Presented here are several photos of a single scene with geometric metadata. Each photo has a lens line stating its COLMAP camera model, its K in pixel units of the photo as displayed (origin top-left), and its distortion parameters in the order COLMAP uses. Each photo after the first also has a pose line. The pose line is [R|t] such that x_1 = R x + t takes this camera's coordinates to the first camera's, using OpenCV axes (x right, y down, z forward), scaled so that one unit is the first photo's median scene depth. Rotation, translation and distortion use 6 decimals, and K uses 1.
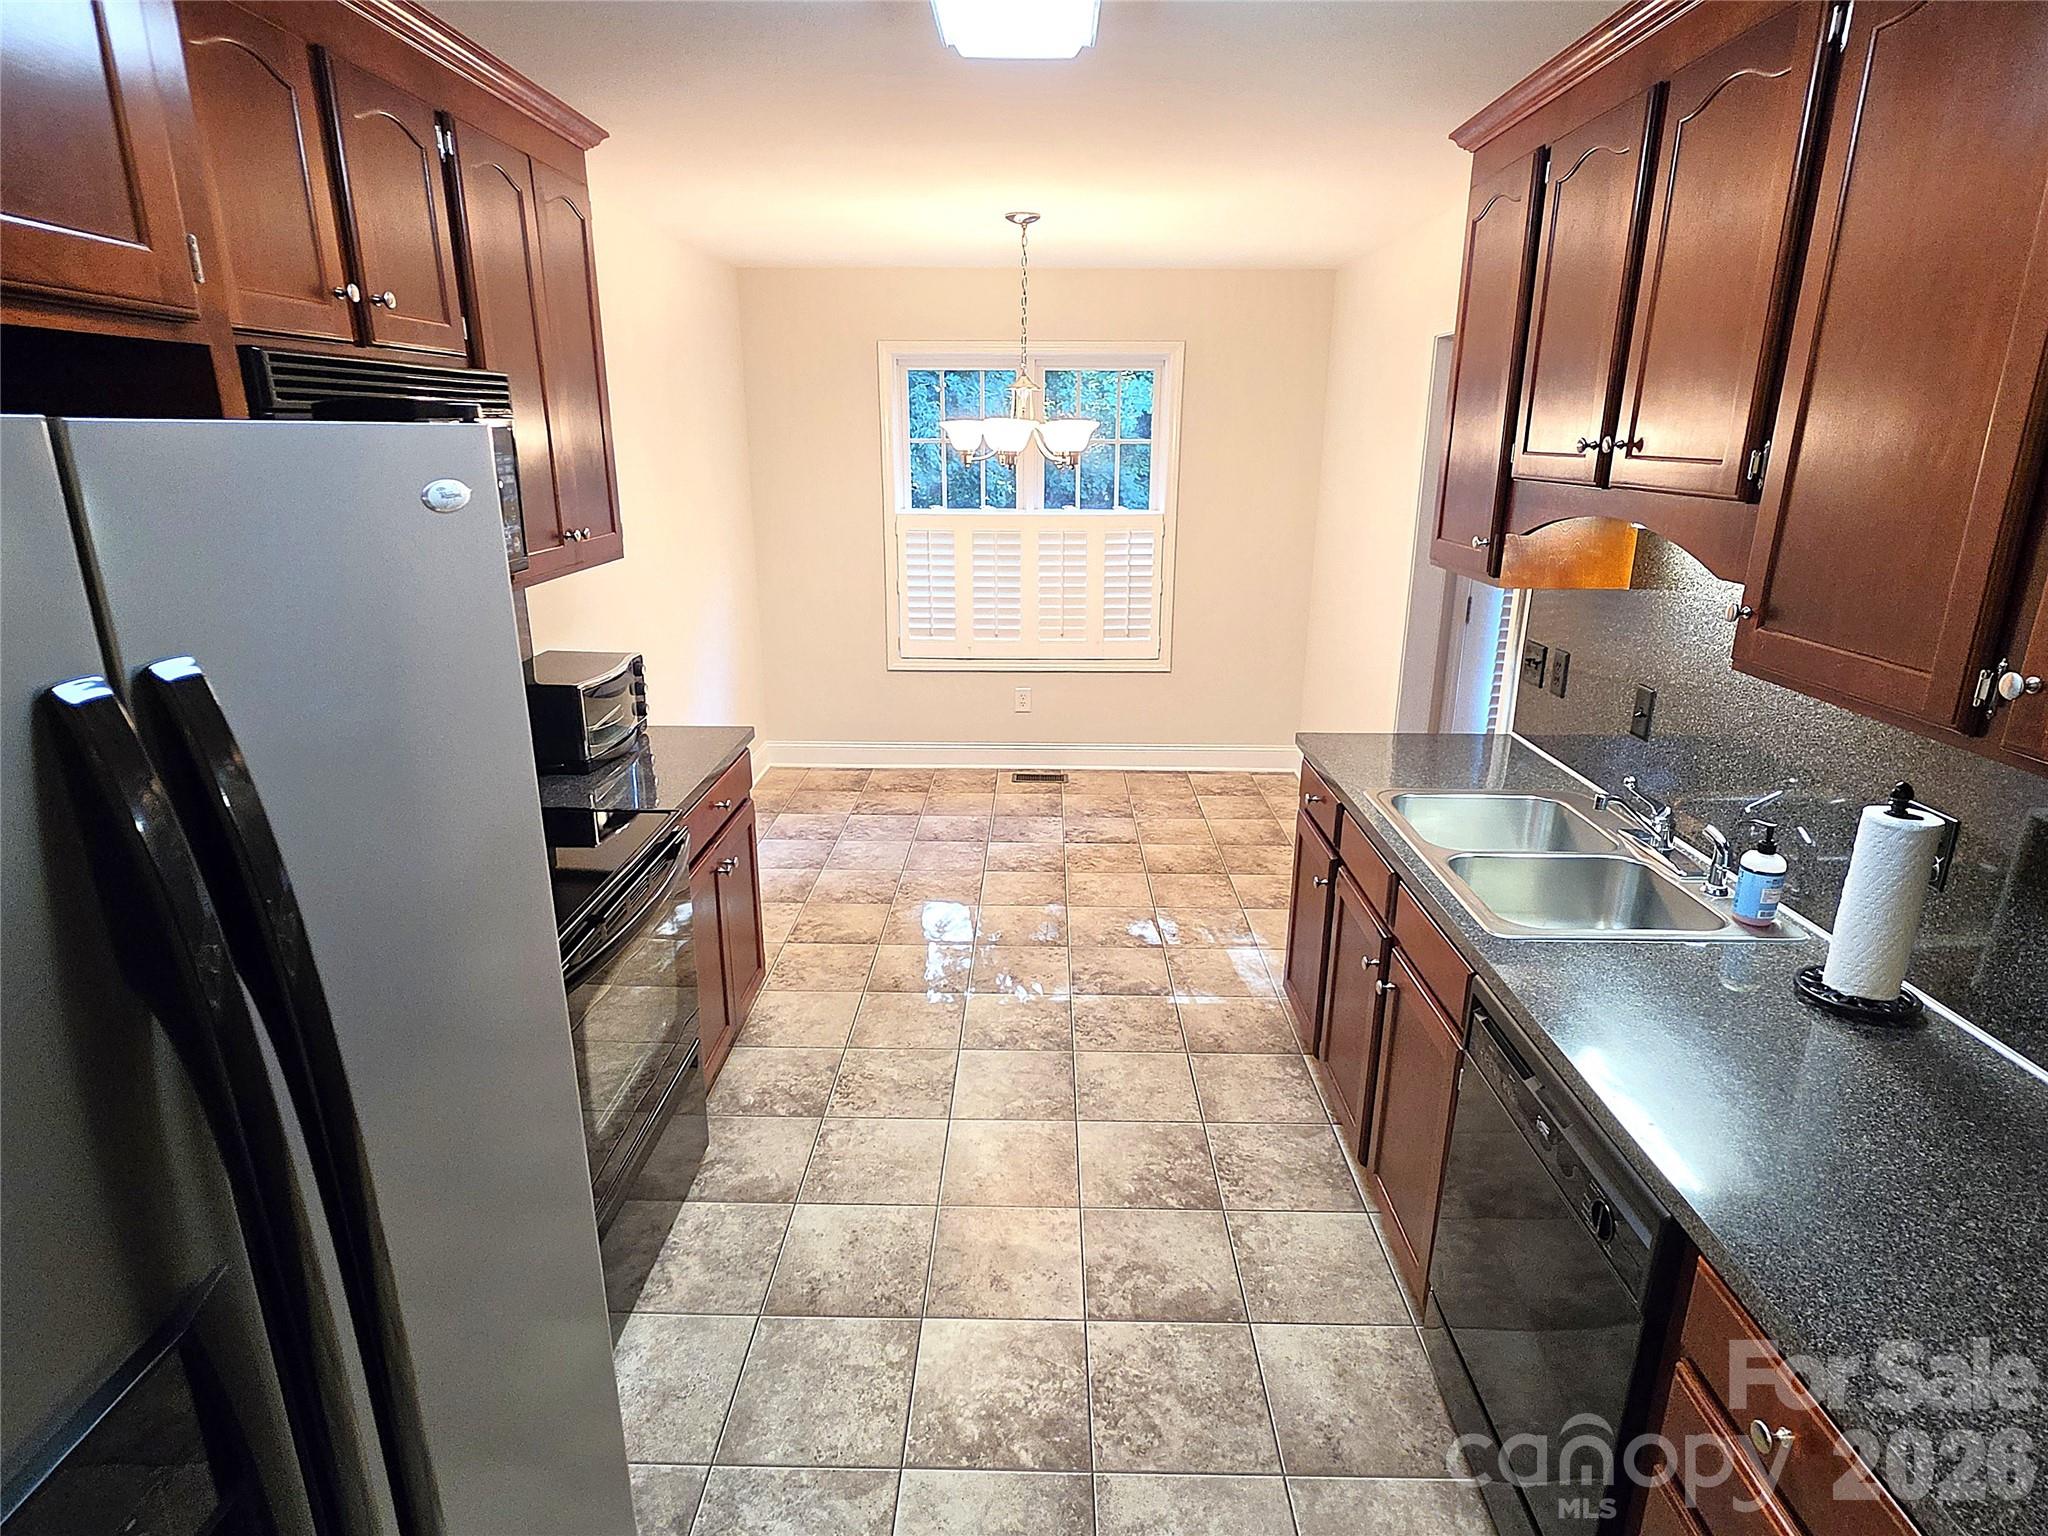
lens RADIAL K [[1109.5, 0, 1023.0], [0, 1109.5, 765.0], [0, 0, 1]] dist [-0.001207, 0.000548]
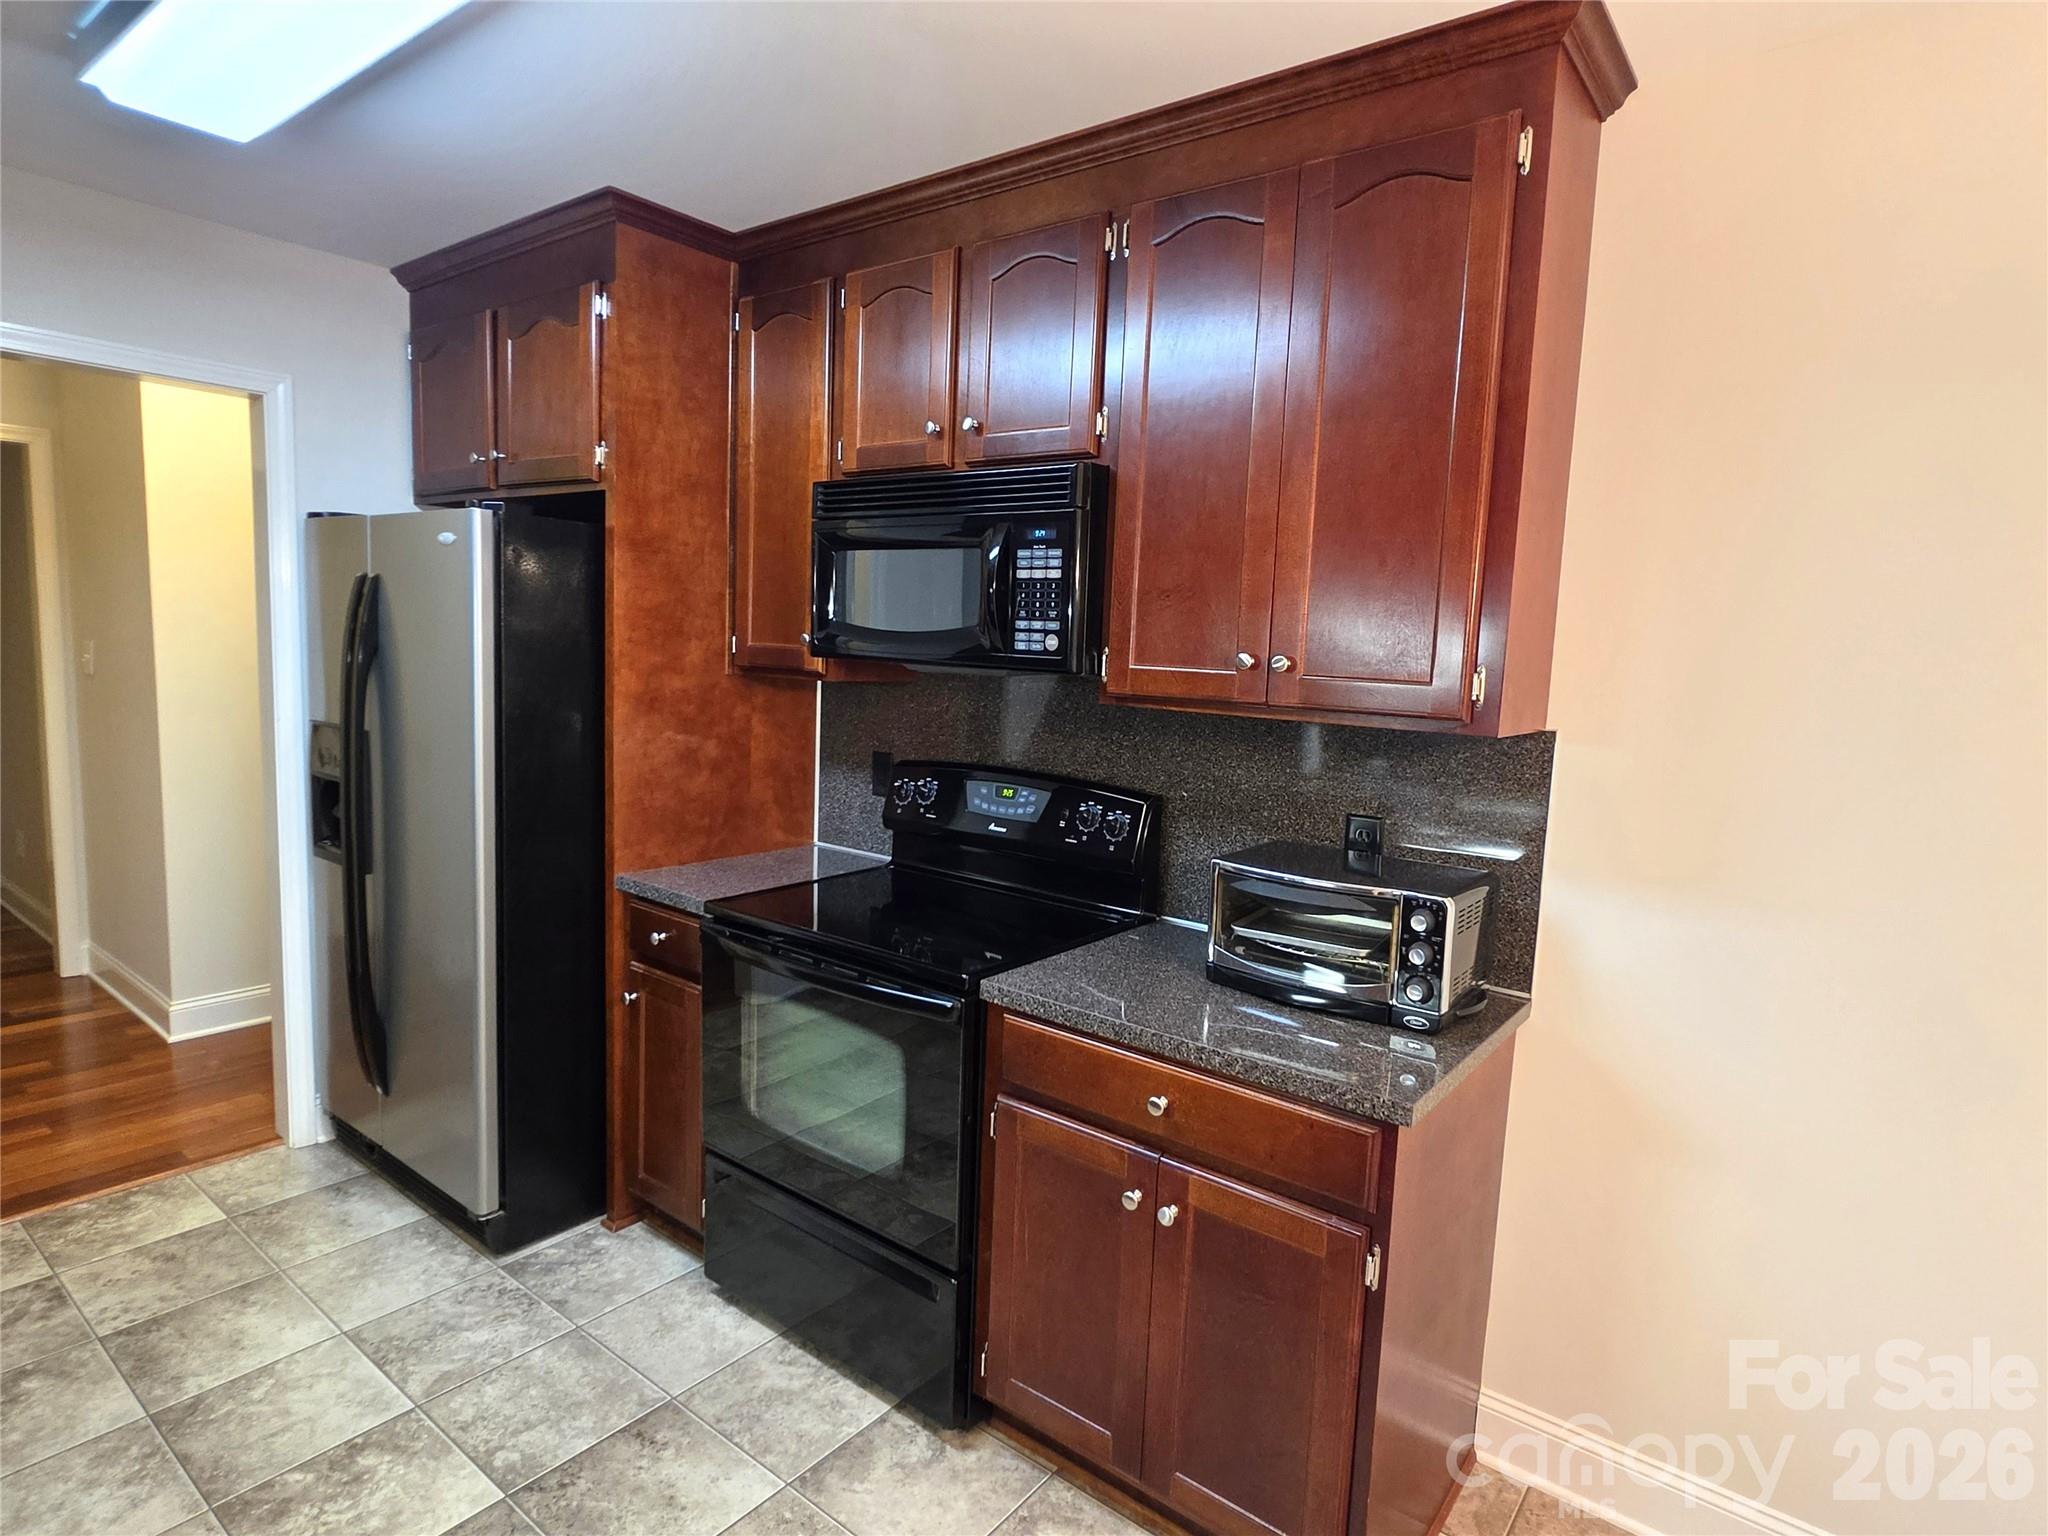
lens RADIAL K [[1113.7, 0, 1018.4], [0, 1113.7, 766.1], [0, 0, 1]] dist [-0.002882, 0.001156]
pose [[-0.602603, 0.063195, -0.795535, 0.312873], [-0.271930, 0.920943, 0.279138, -0.356470], [0.750283, 0.384539, -0.537779, 1.529602]]
